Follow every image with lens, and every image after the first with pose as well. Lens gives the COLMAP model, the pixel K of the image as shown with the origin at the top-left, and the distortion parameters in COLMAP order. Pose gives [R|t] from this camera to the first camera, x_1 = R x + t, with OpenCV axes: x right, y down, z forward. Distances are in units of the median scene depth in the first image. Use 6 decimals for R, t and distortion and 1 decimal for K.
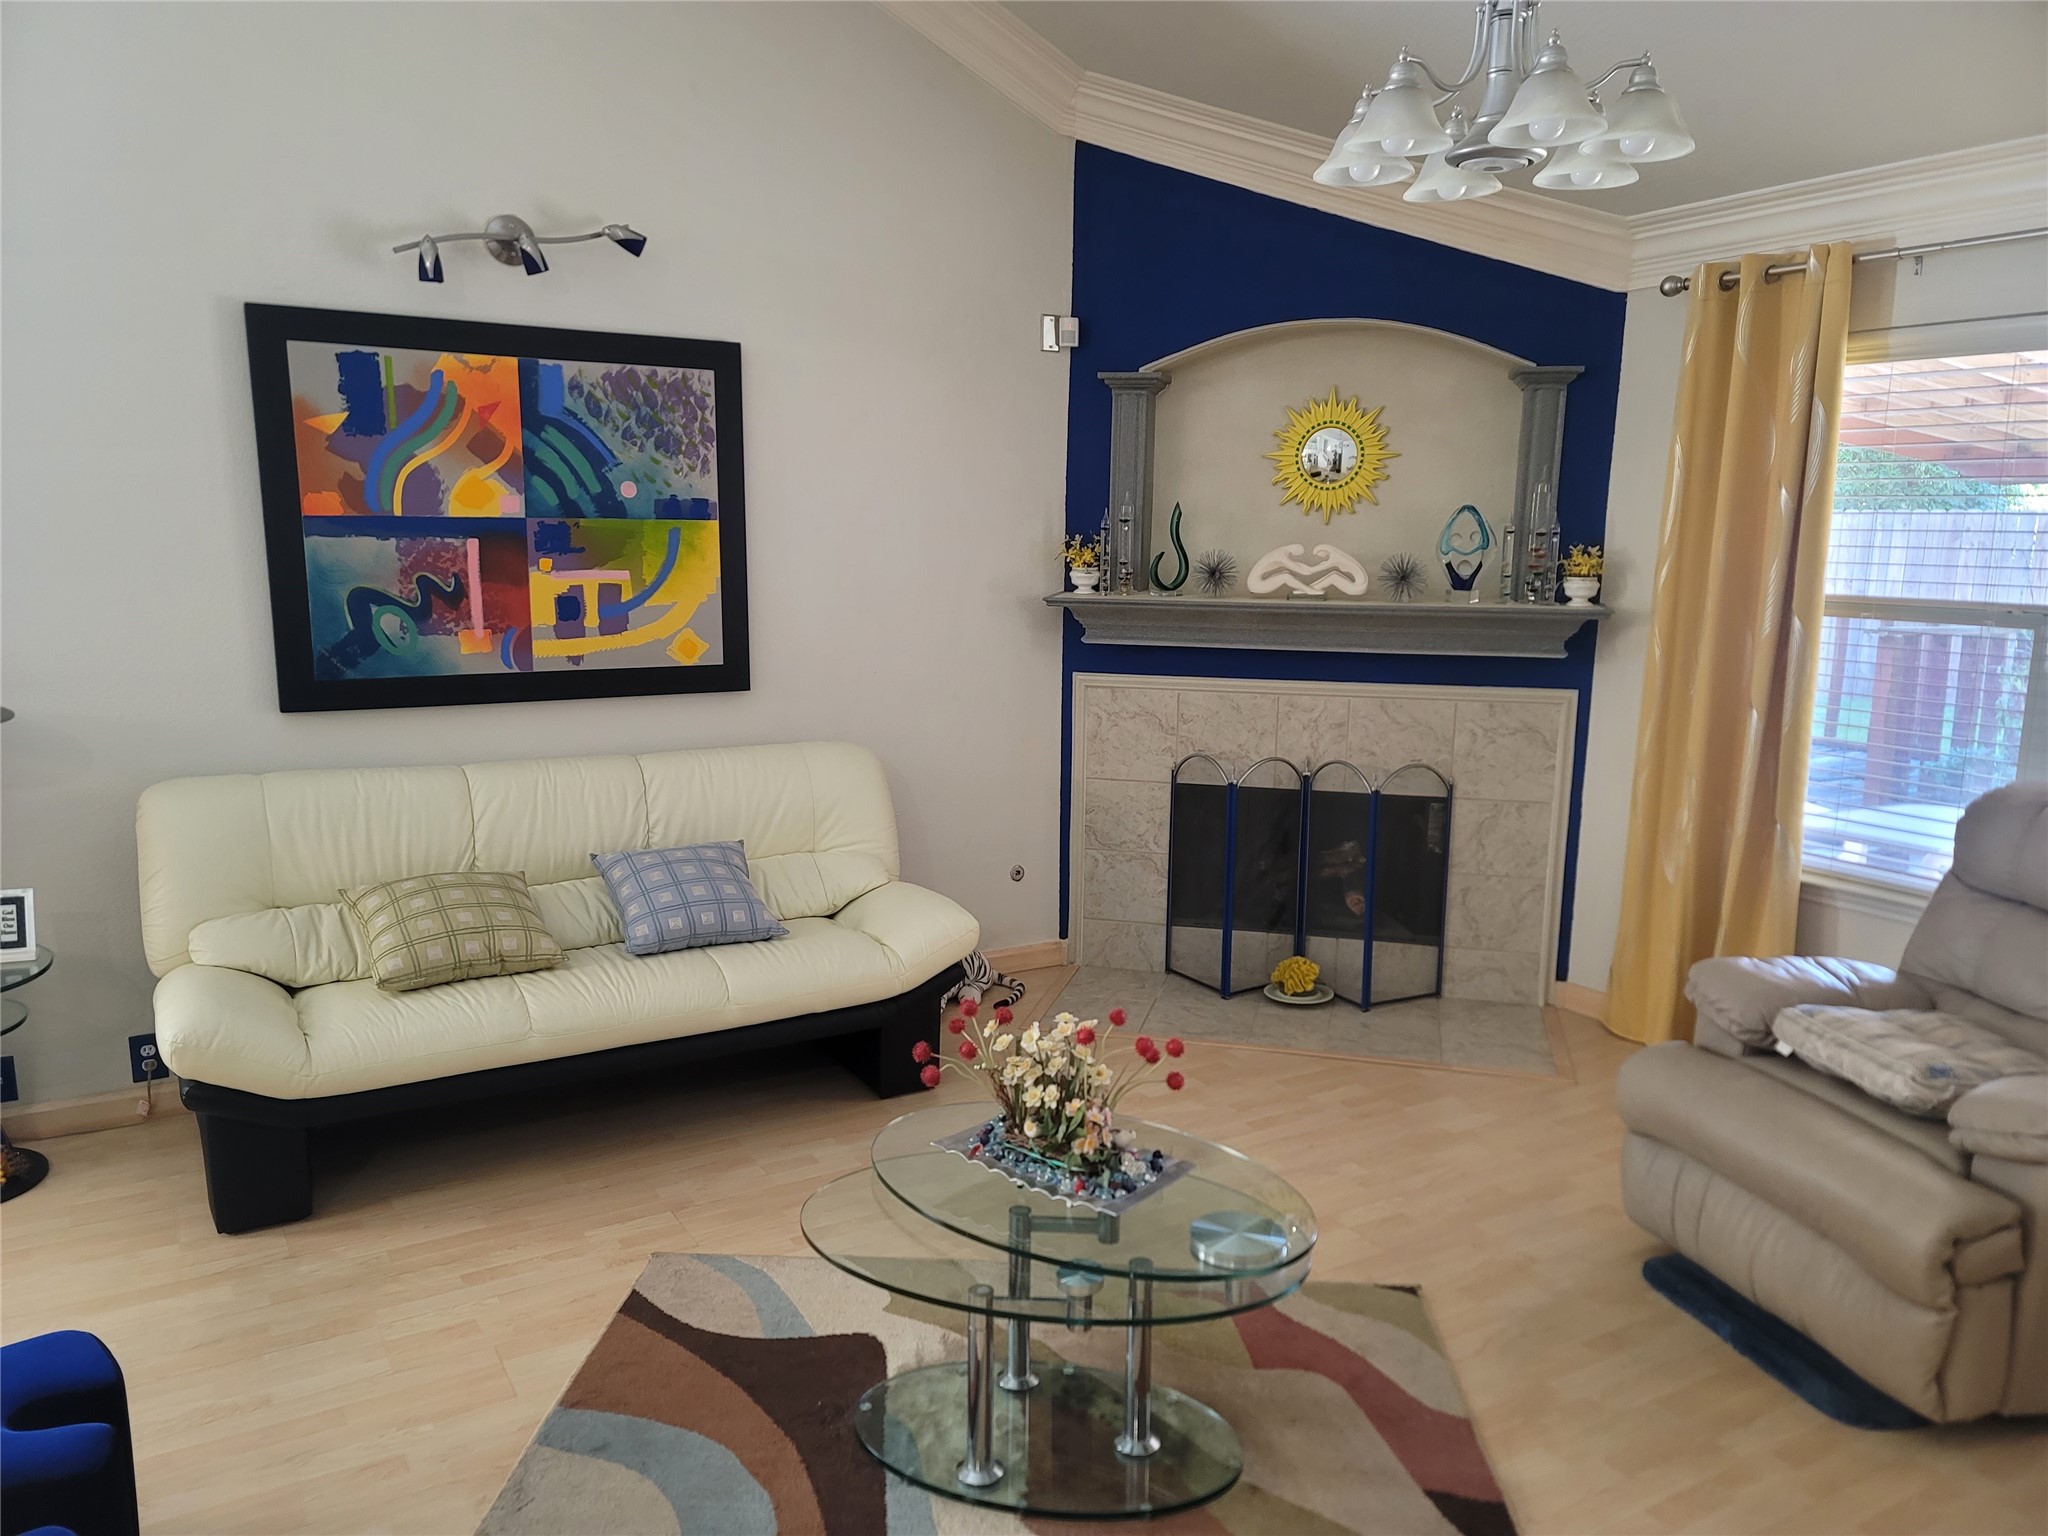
lens RADIAL K [[1456.6, 0, 1024.0], [0, 1456.6, 768.0], [0, 0, 1]] dist [0.047924, -0.069583]
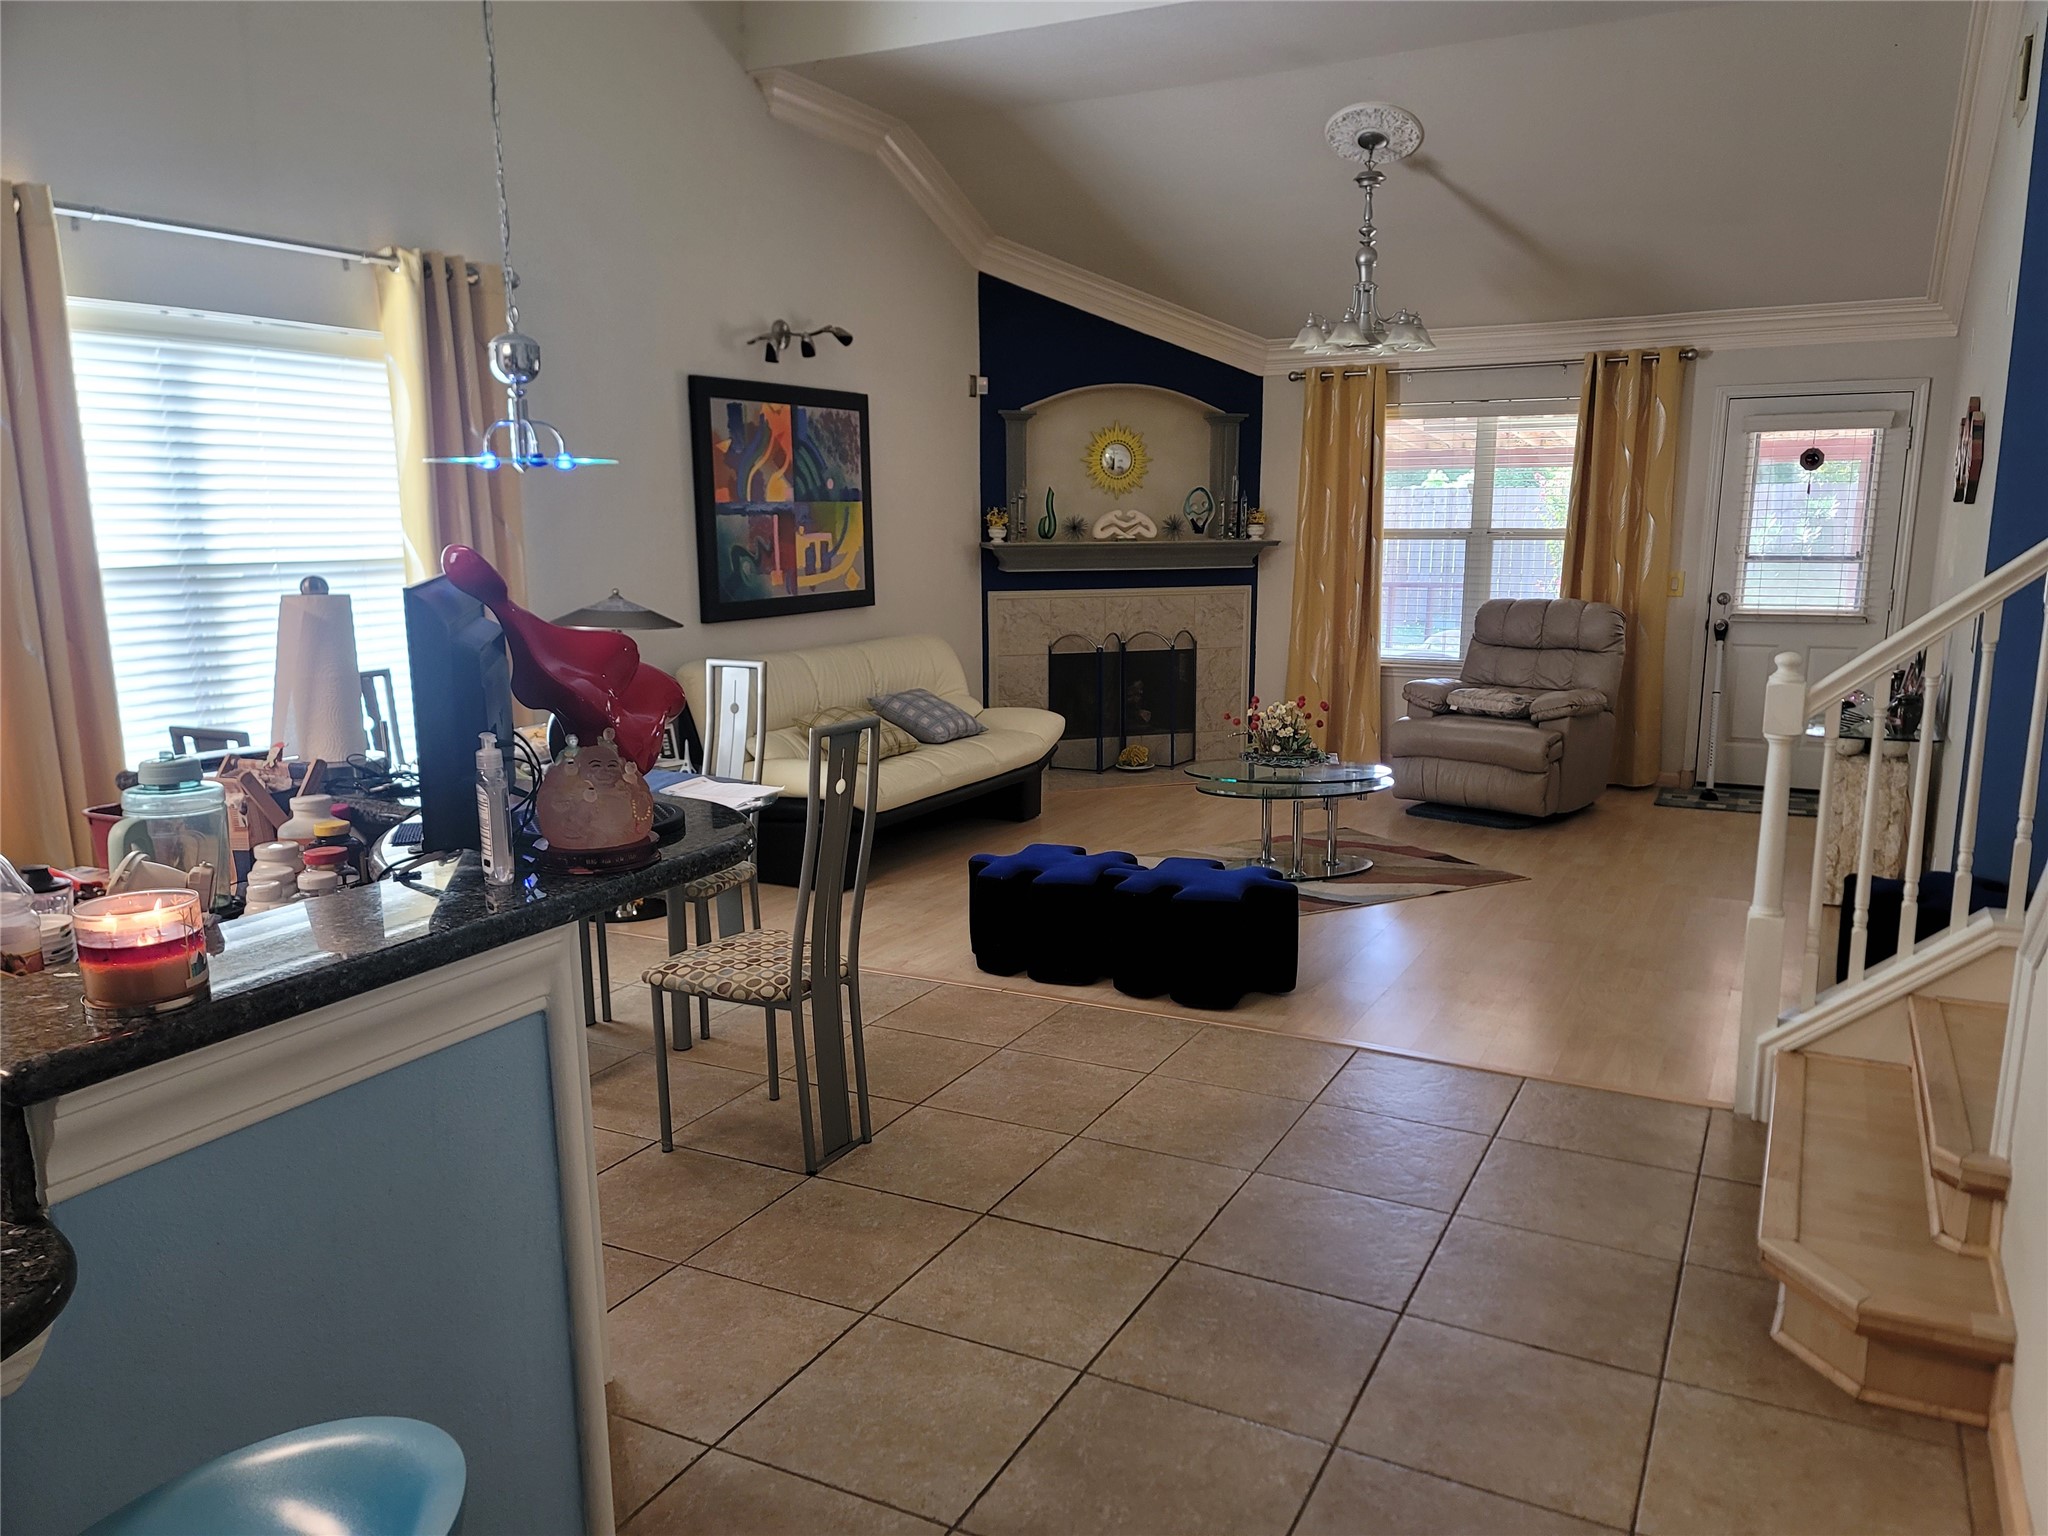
lens RADIAL K [[1493.5, 0, 1024.0], [0, 1493.5, 768.0], [0, 0, 1]] dist [0.006900, 0.001014]
pose [[0.854122, -0.106701, 0.509009, -0.969286], [0.100993, 0.994125, 0.038927, 0.084293], [-0.510172, 0.018158, 0.859881, -0.550949]]
